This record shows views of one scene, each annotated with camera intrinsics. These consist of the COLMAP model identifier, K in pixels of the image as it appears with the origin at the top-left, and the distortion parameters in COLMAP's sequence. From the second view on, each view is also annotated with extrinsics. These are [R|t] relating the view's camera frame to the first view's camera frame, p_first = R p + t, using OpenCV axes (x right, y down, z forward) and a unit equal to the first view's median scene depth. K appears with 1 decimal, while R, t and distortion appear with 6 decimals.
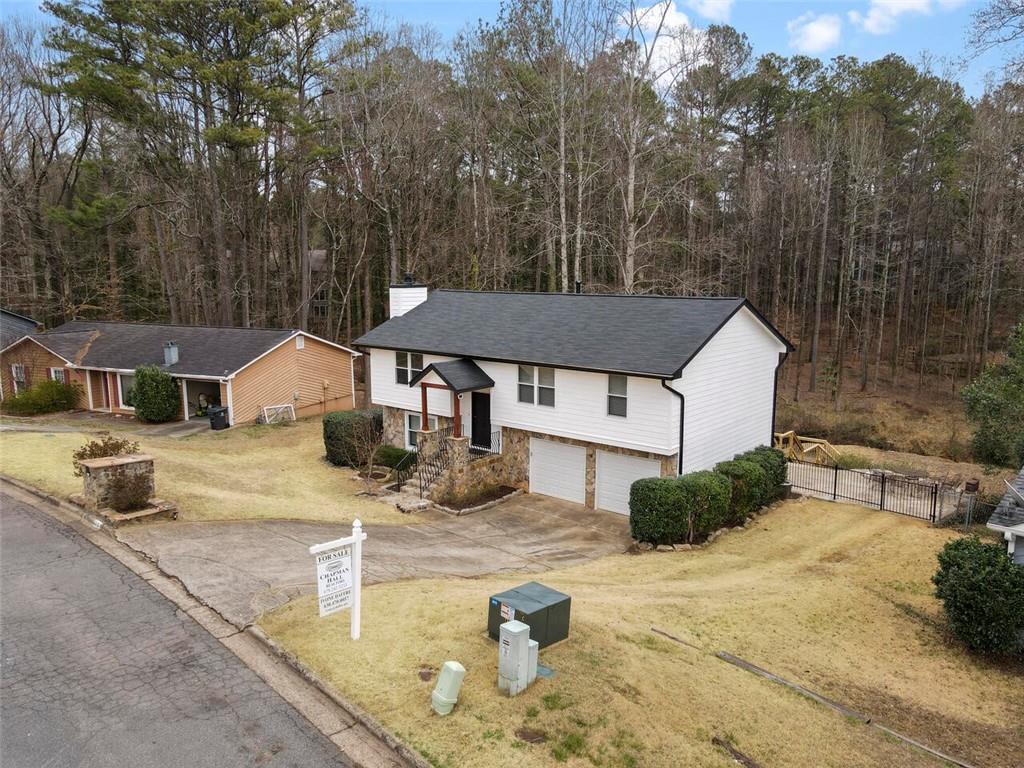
lens RADIAL K [[745.2, 0, 517.1], [0, 745.2, 383.0], [0, 0, 1]] dist [0.021080, -0.003333]
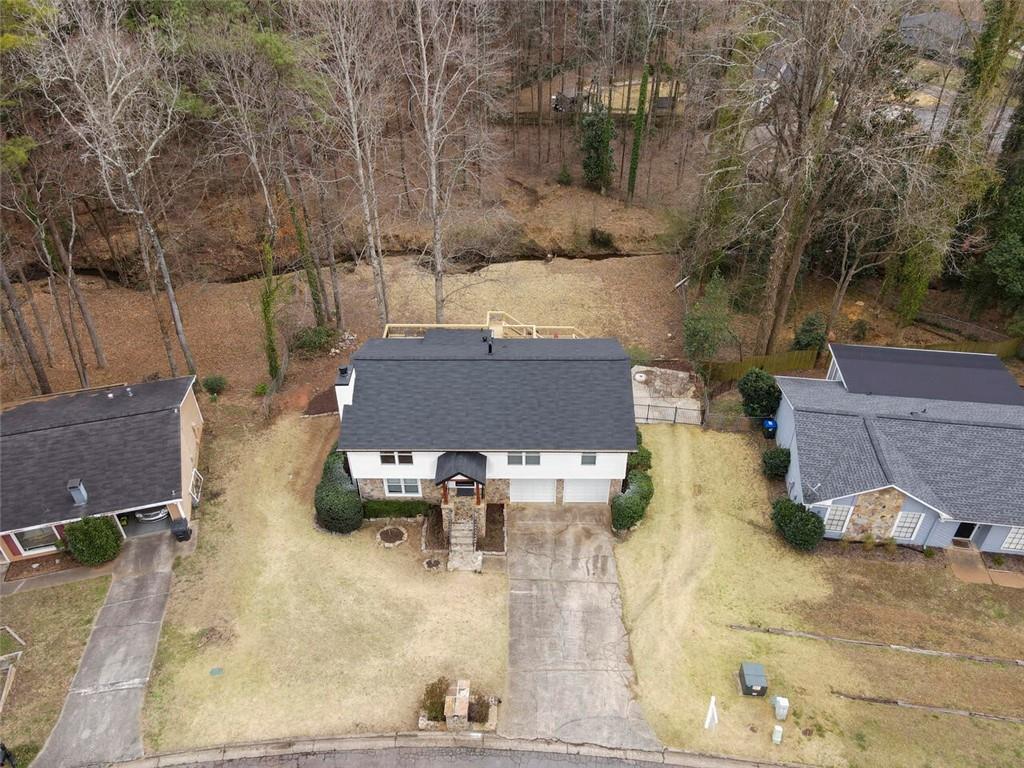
lens RADIAL K [[745.2, 0, 514.4], [0, 745.2, 391.3], [0, 0, 1]] dist [0.021080, -0.003333]
pose [[0.774282, -0.389508, 0.498769, -0.666937], [0.103477, 0.855461, 0.507425, -0.844563], [-0.624323, -0.341279, 0.702673, 0.028820]]
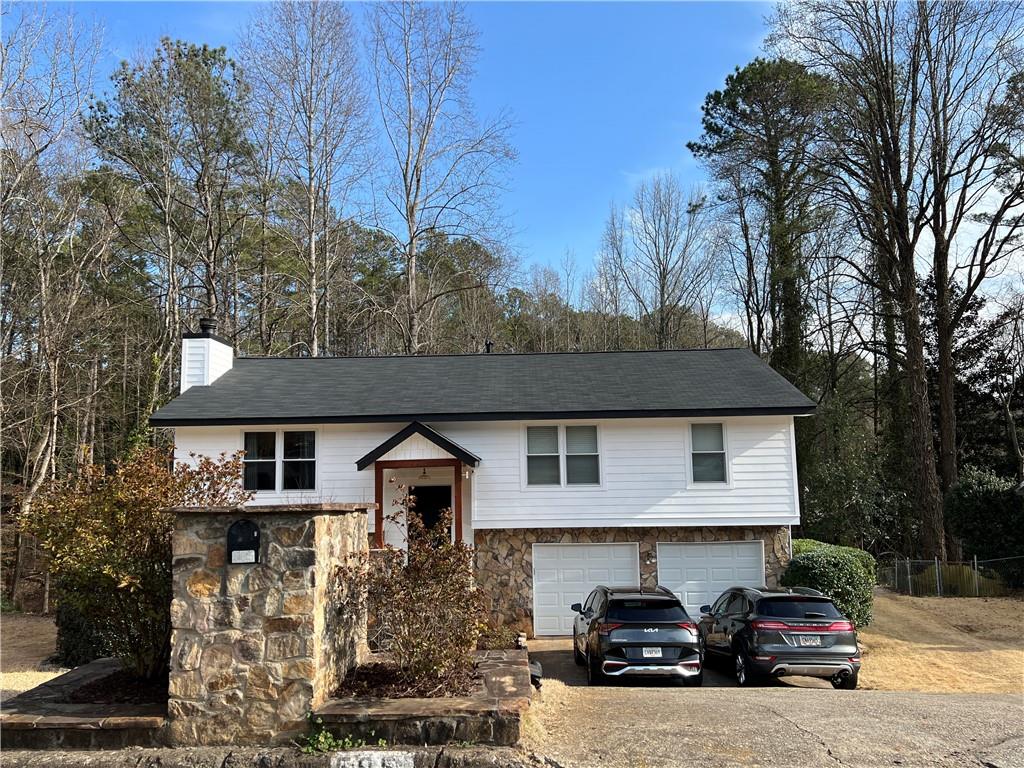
lens RADIAL K [[763.9, 0, 507.9], [0, 763.9, 384.2], [0, 0, 1]] dist [0.057019, -0.005497]
pose [[0.776117, 0.053239, 0.628338, -0.440538], [0.116606, 0.967129, -0.225975, 0.090214], [-0.619714, 0.248651, 0.744397, 0.509443]]
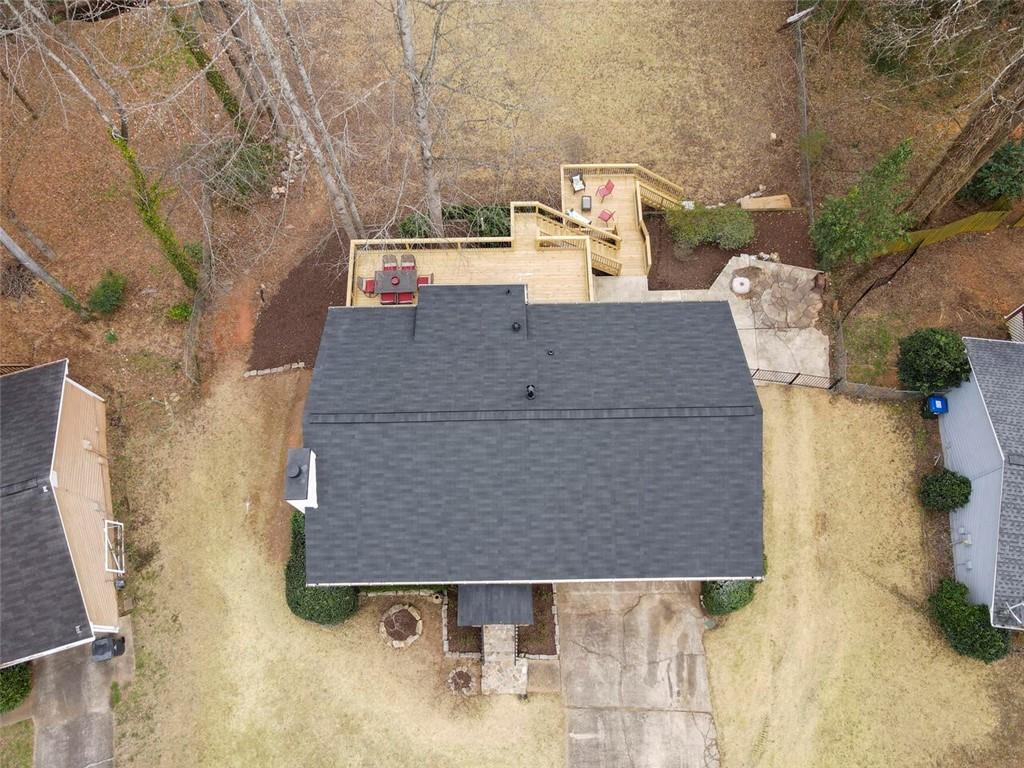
lens RADIAL K [[745.2, 0, 514.1], [0, 745.2, 385.0], [0, 0, 1]] dist [0.021080, -0.003333]
pose [[0.758982, -0.614670, 0.214771, -0.113651], [0.116273, 0.452501, 0.884151, -0.973563], [-0.640645, -0.646083, 0.414910, 0.804871]]
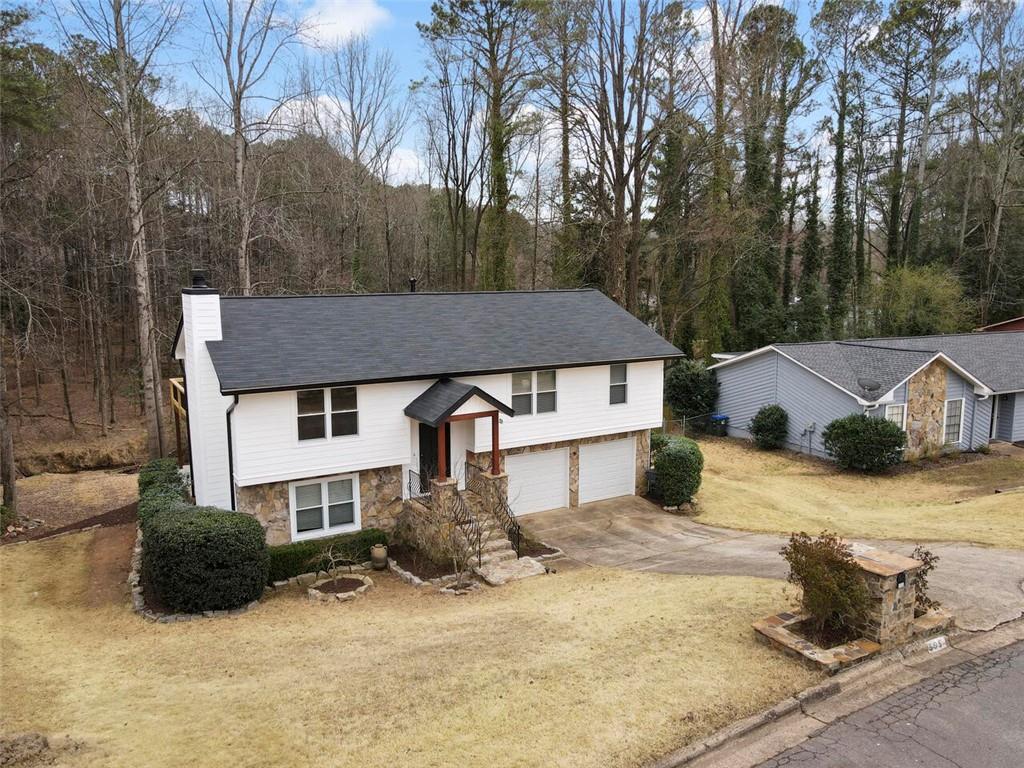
lens RADIAL K [[745.2, 0, 511.1], [0, 745.2, 382.9], [0, 0, 1]] dist [0.021080, -0.003333]
pose [[0.334074, -0.137300, 0.932493, -0.813809], [0.150466, 0.984414, 0.091040, -0.093555], [-0.930459, 0.109894, 0.349527, 0.711337]]
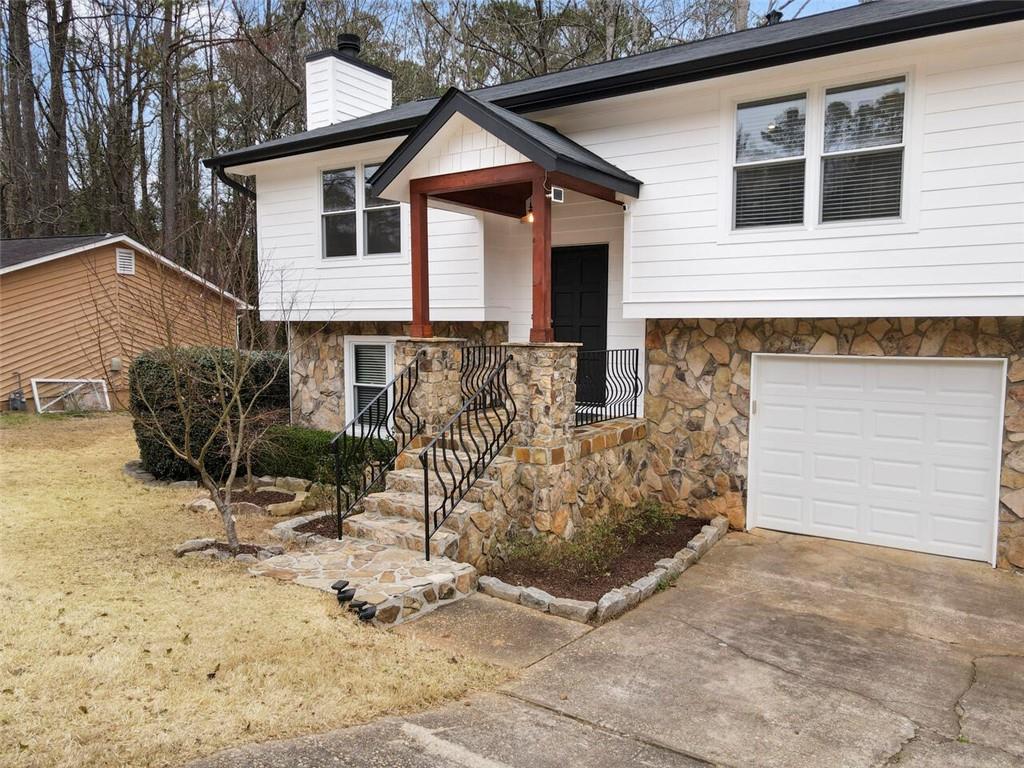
lens RADIAL K [[745.2, 0, 518.6], [0, 745.2, 384.1], [0, 0, 1]] dist [0.021080, -0.003333]
pose [[0.993800, -0.008576, 0.110855, -0.124393], [0.016903, 0.997086, -0.074395, 0.113058], [-0.109894, 0.075808, 0.991048, 0.723880]]
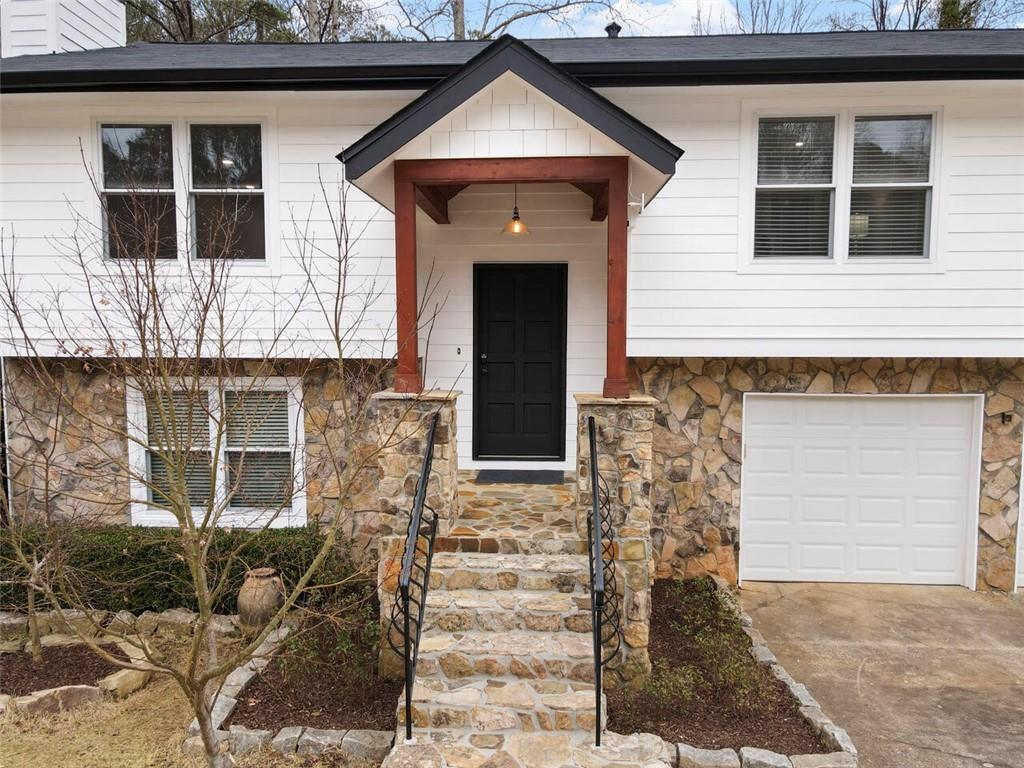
lens RADIAL K [[745.2, 0, 518.9], [0, 745.2, 385.2], [0, 0, 1]] dist [0.021080, -0.003333]
pose [[0.795788, -0.045067, 0.603897, -0.242045], [0.092637, 0.994549, -0.047852, 0.078760], [-0.598449, 0.094023, 0.795625, 0.855587]]
